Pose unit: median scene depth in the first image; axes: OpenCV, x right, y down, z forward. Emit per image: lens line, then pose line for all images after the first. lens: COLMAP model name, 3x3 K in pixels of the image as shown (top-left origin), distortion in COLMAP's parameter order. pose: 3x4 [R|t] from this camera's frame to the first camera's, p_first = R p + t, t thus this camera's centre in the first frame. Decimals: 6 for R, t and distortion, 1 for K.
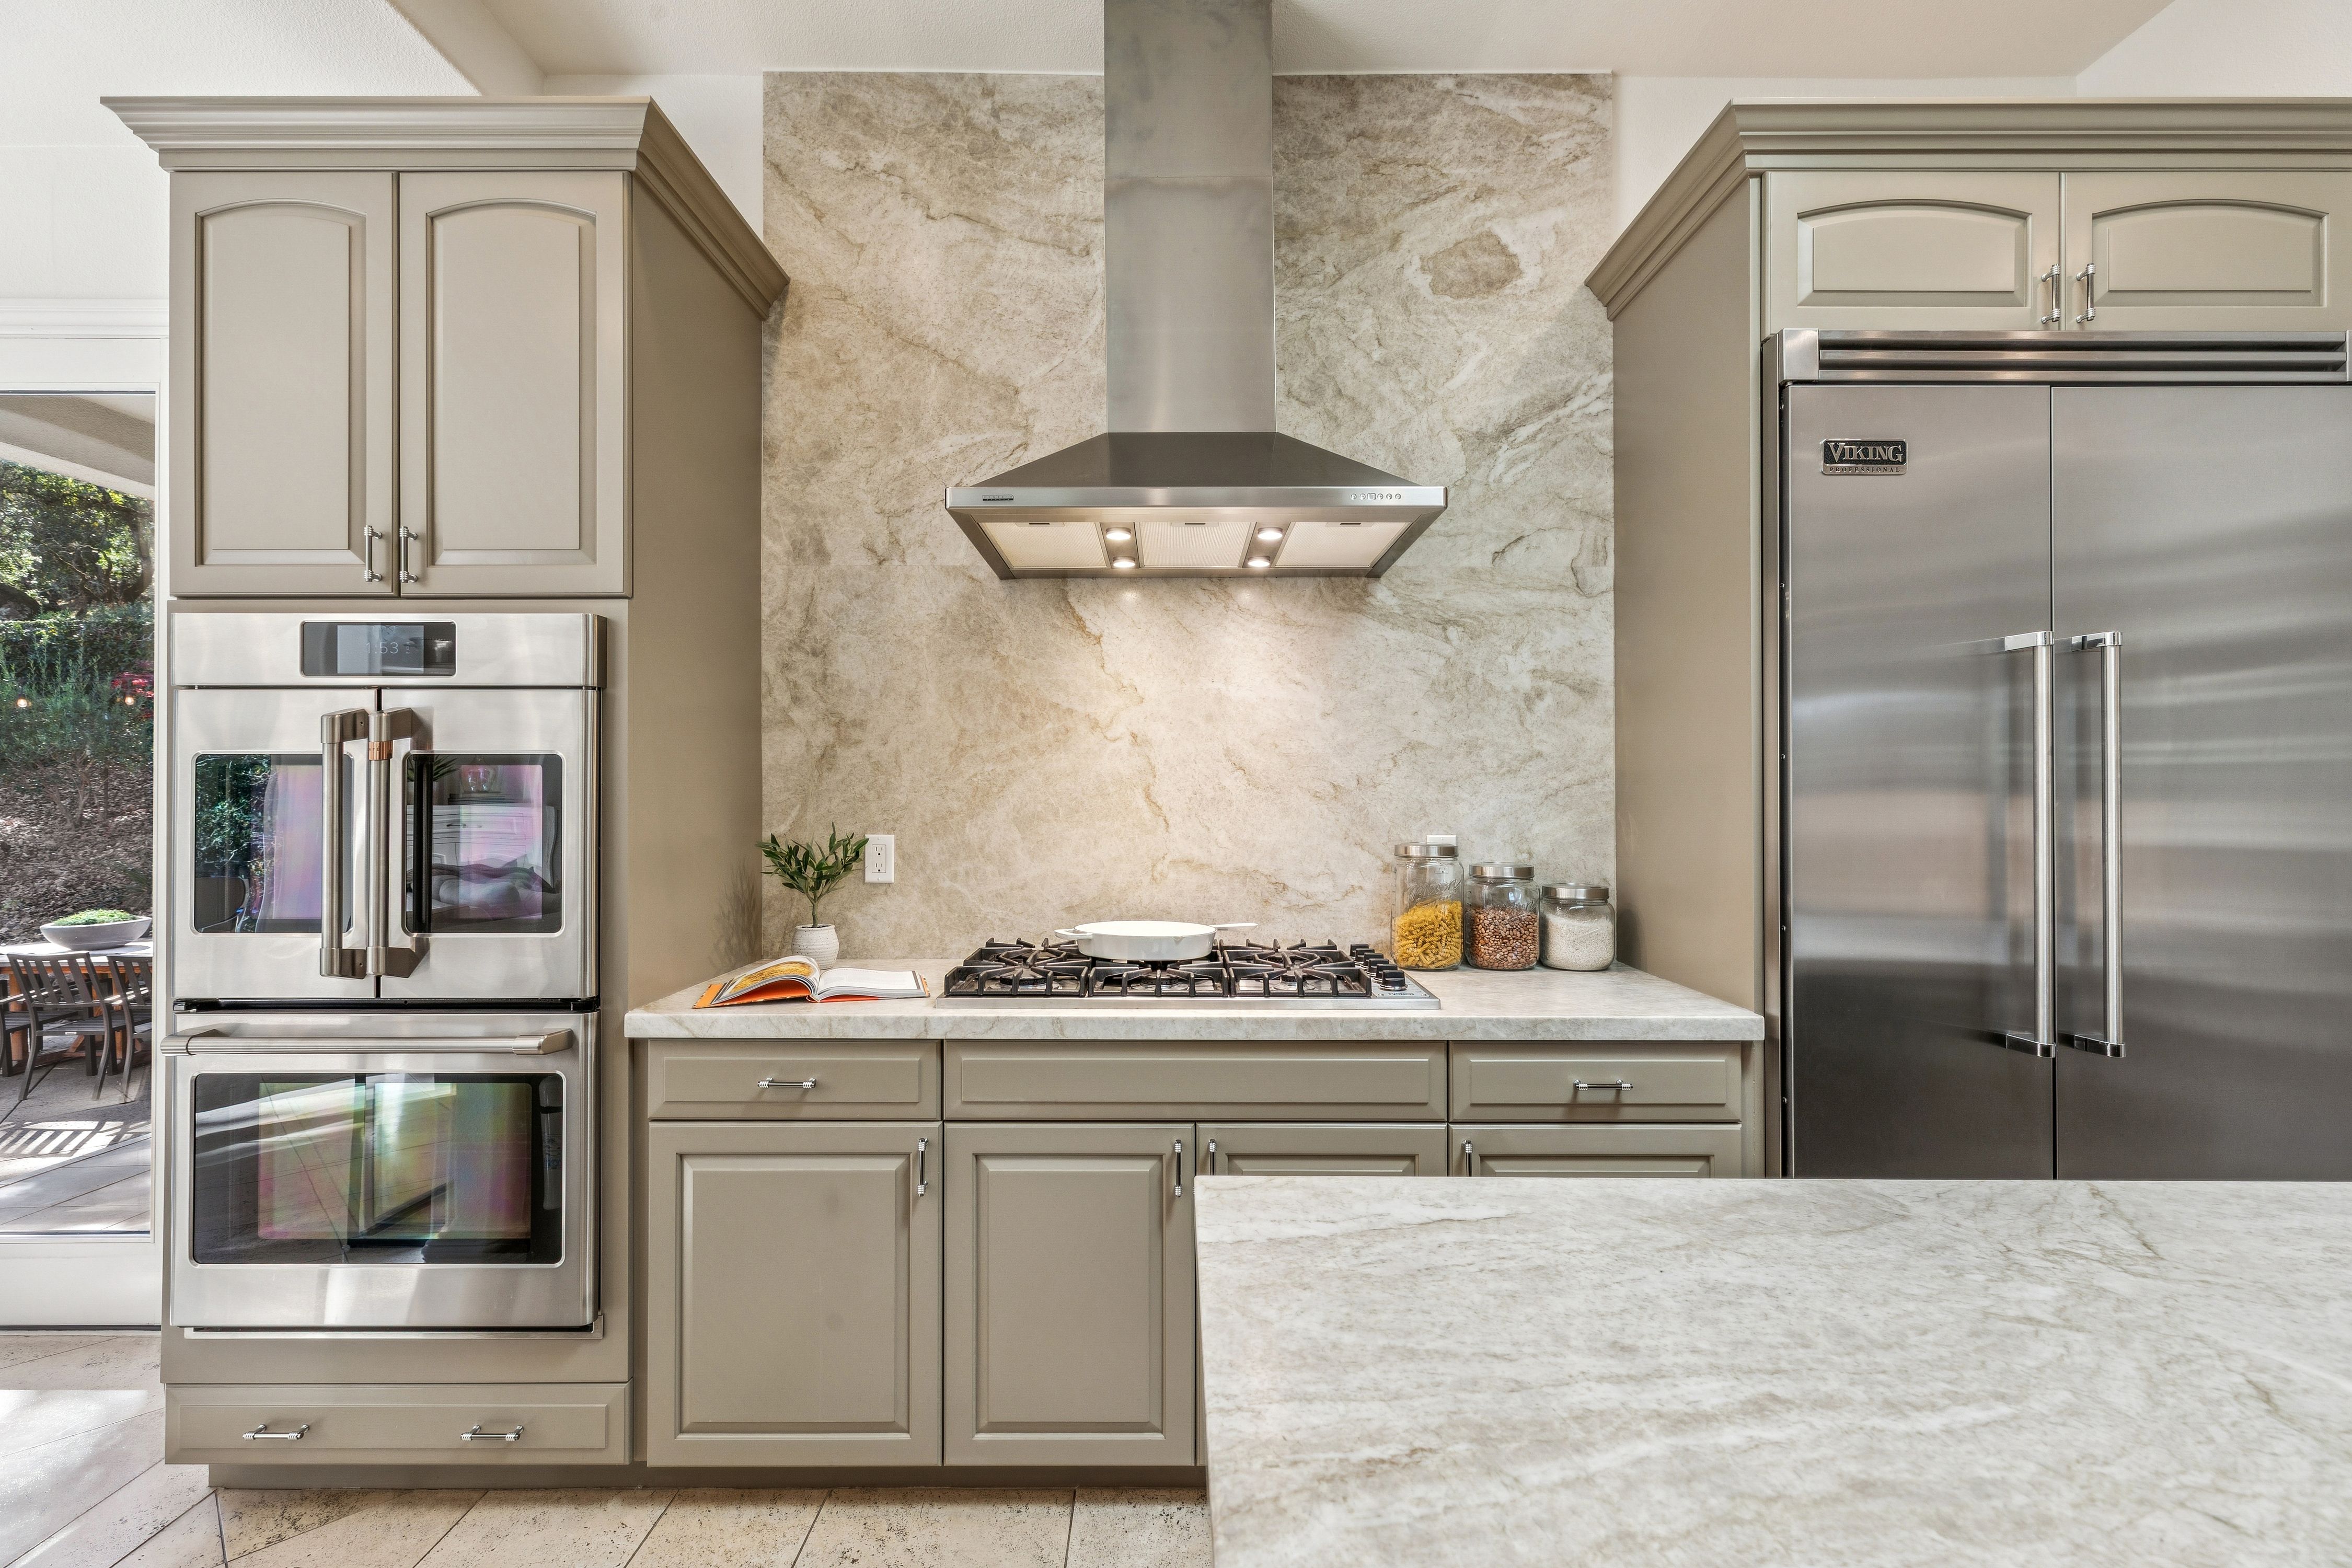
lens RADIAL K [[1062.8, 0, 1167.8], [0, 1062.8, 786.9], [0, 0, 1]] dist [0.006547, -0.000018]
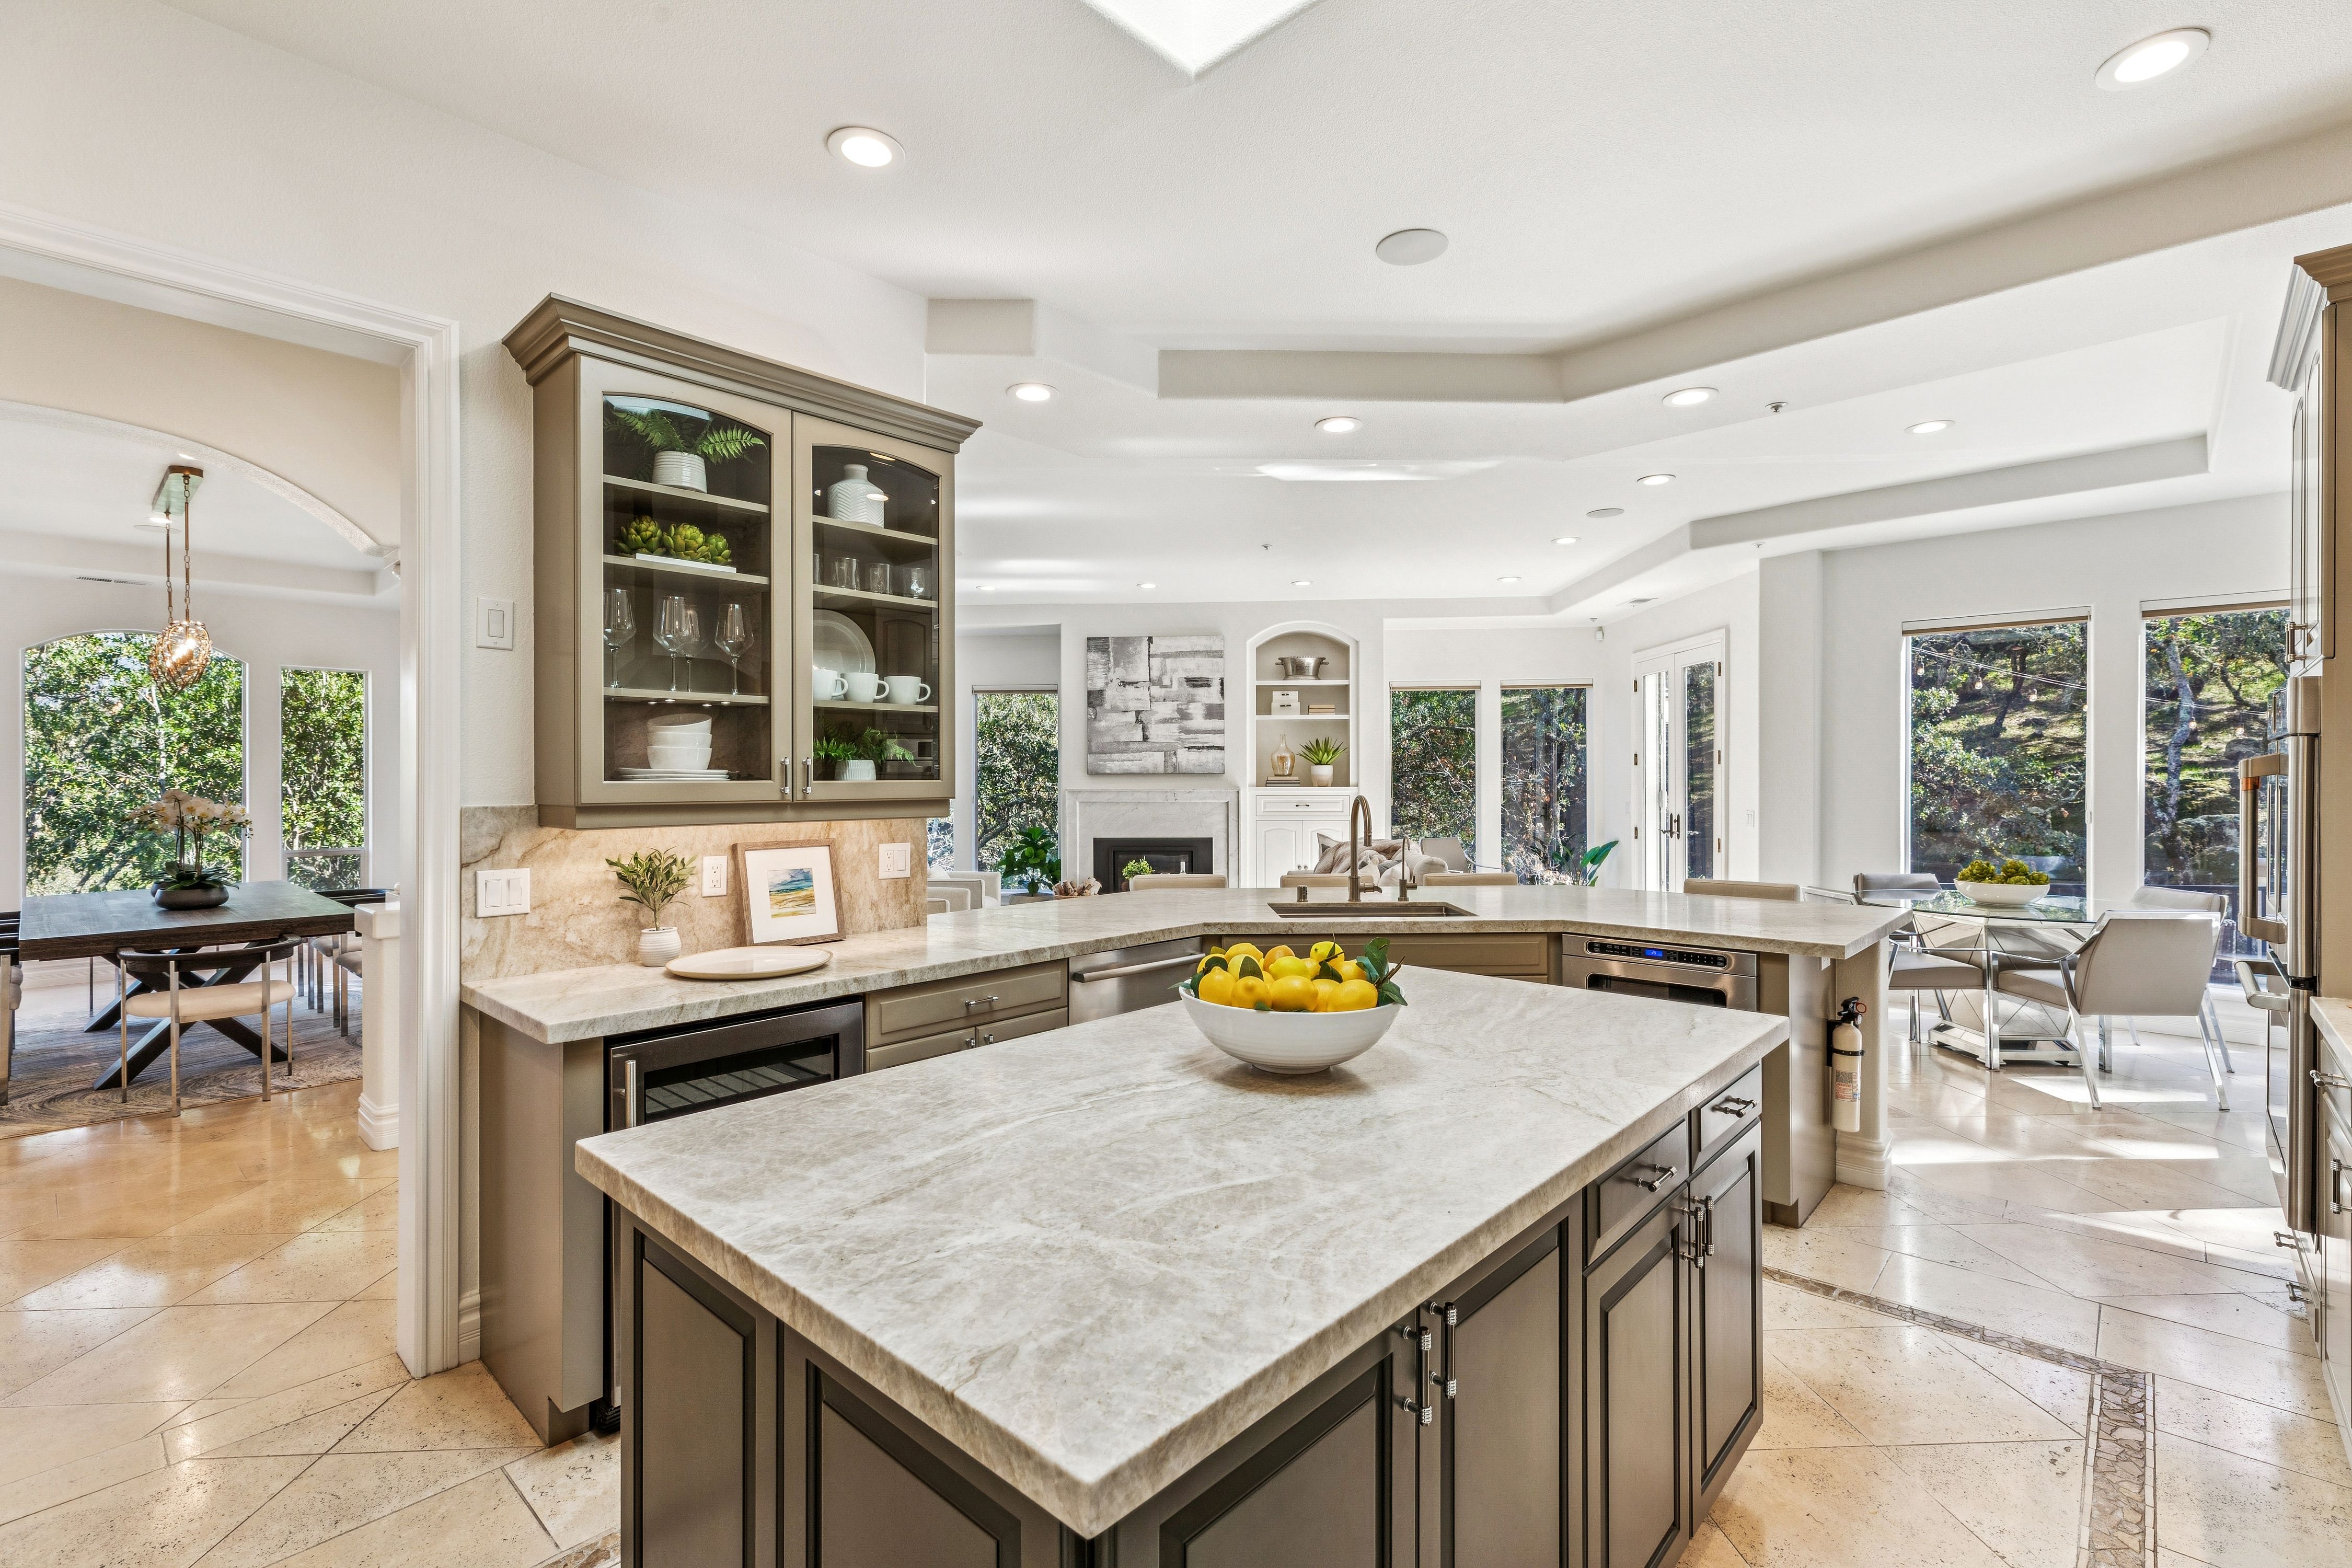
lens RADIAL K [[1062.8, 0, 1178.0], [0, 1062.8, 766.6], [0, 0, 1]] dist [0.006547, -0.000018]
pose [[-0.671670, -0.005295, -0.740831, 0.963784], [0.005130, 0.999917, -0.011798, -0.034242], [0.740833, -0.011725, -0.671587, 0.641258]]
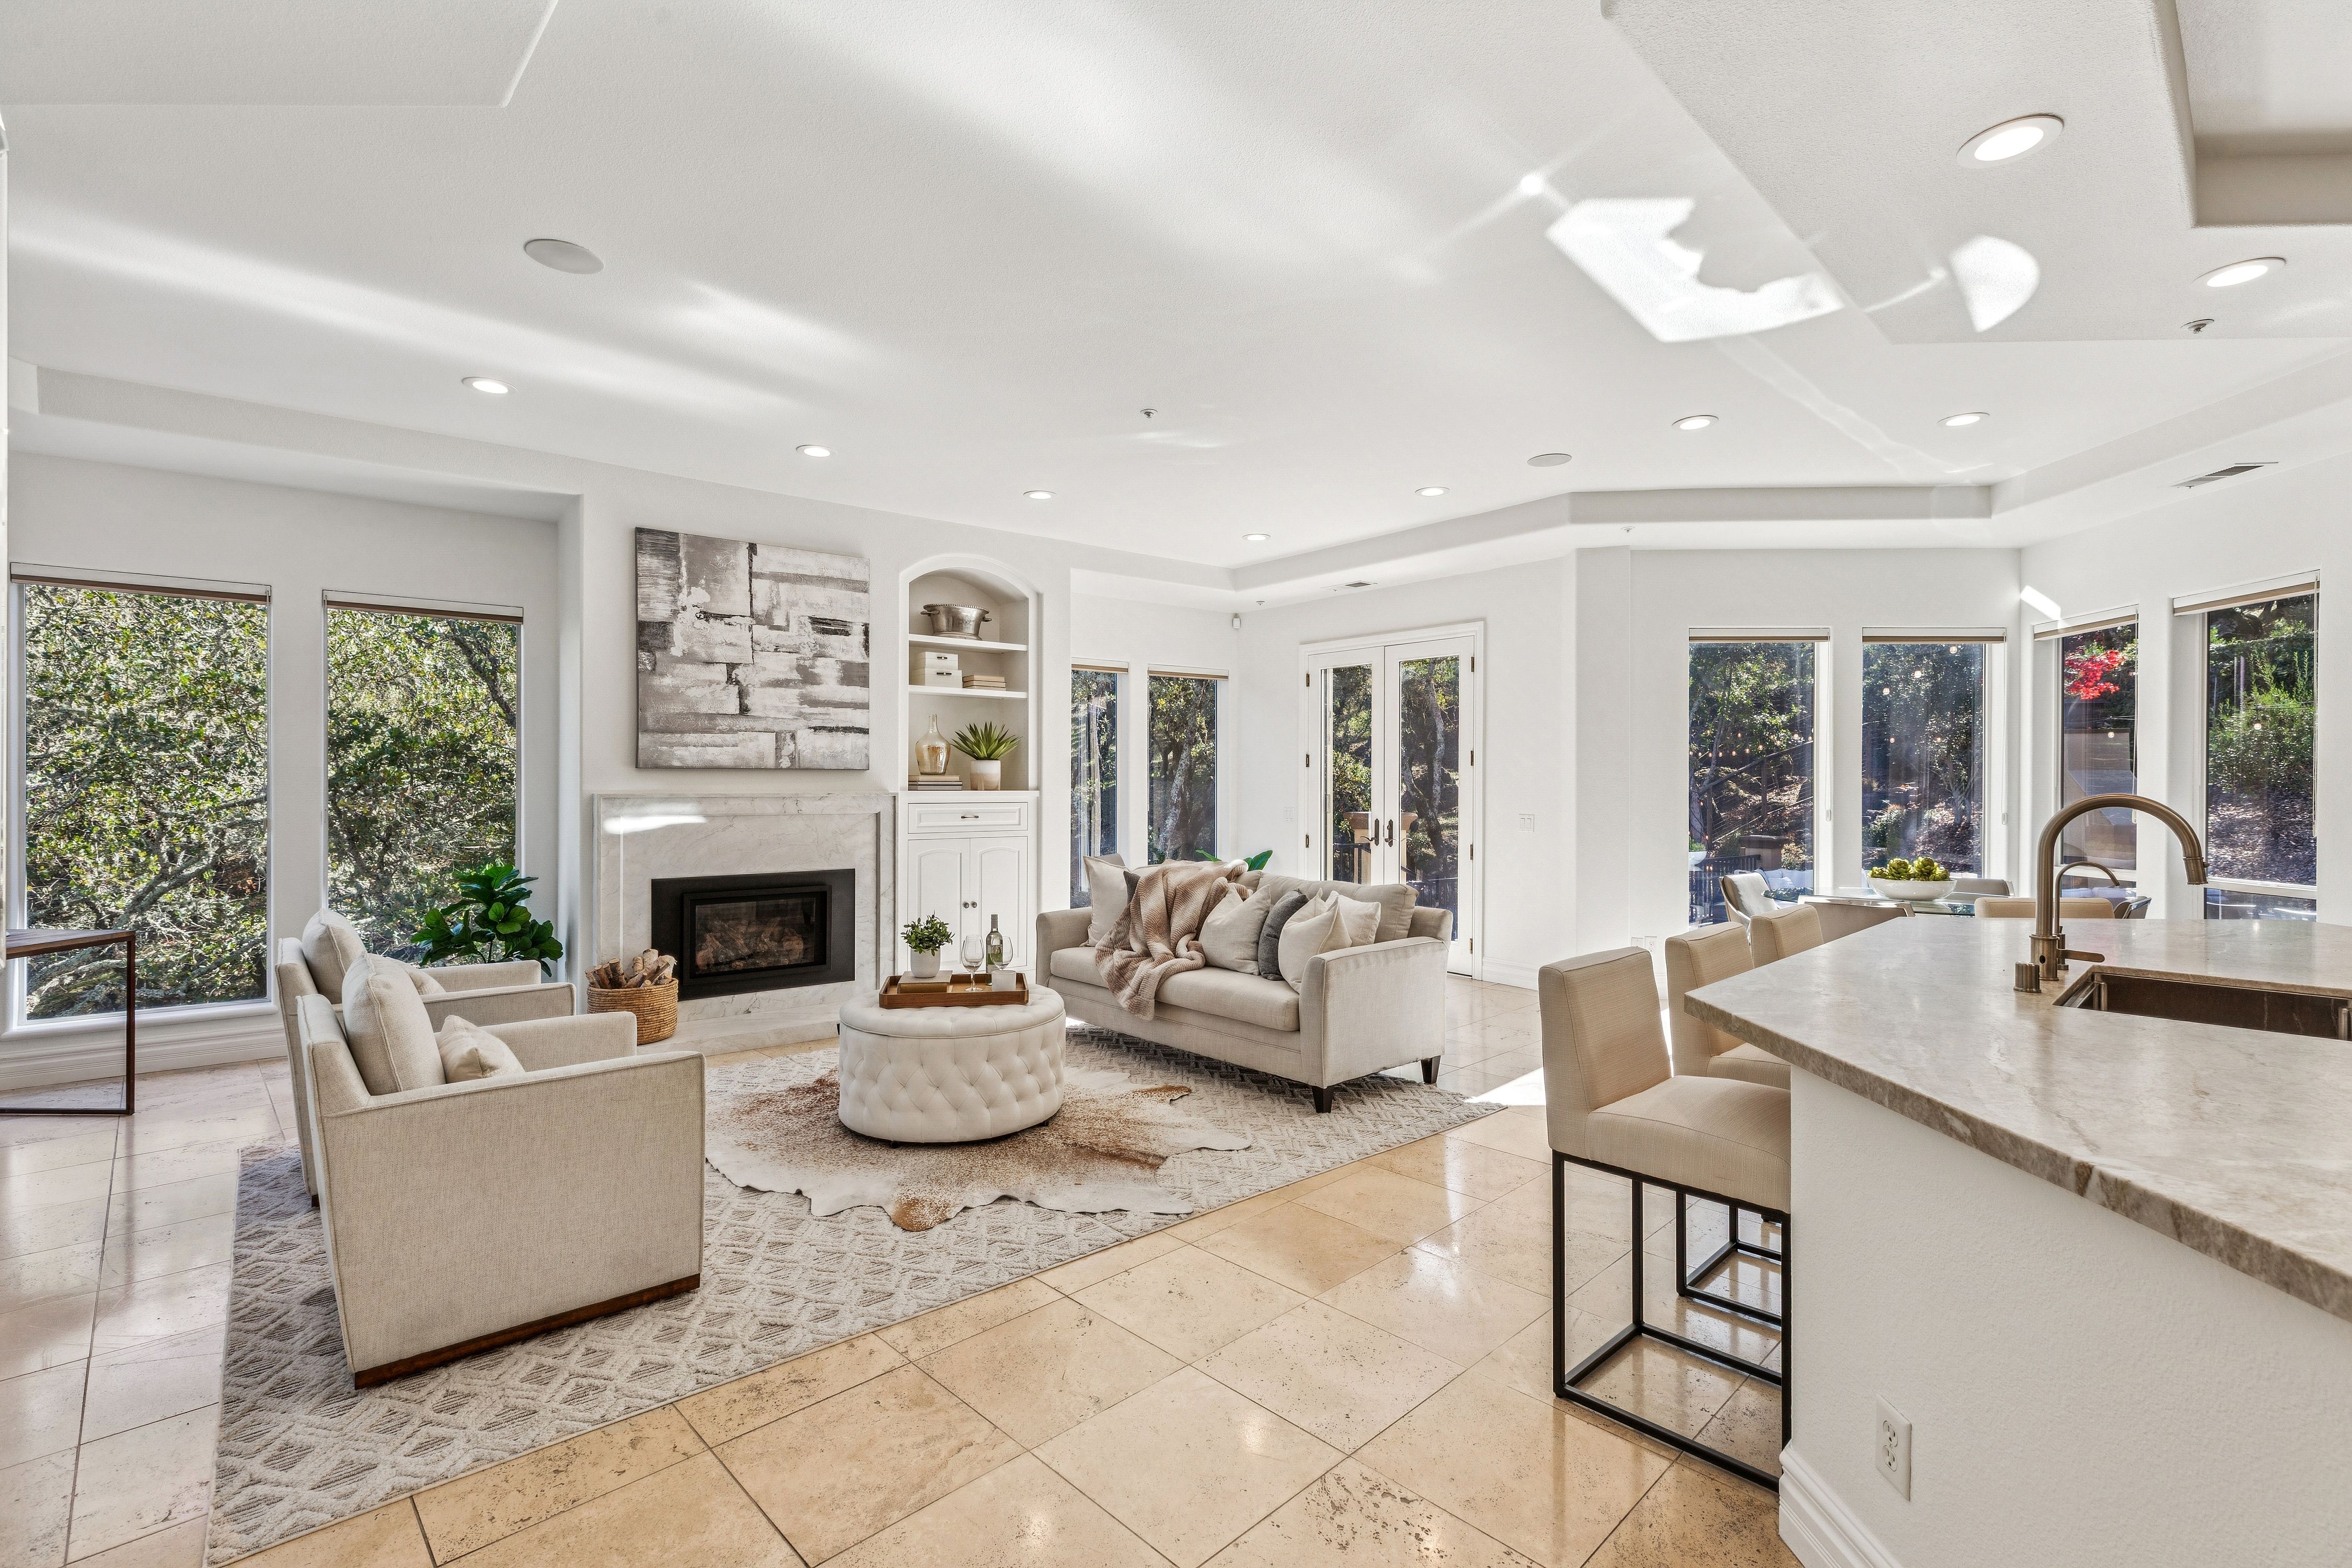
lens RADIAL K [[1062.8, 0, 1175.8], [0, 1062.8, 791.7], [0, 0, 1]] dist [0.006547, -0.000018]
pose [[-0.004700, 0.003590, -0.999983, 0.535090], [0.001573, 0.999992, 0.003583, -0.009893], [0.999988, -0.001556, -0.004706, -1.039133]]
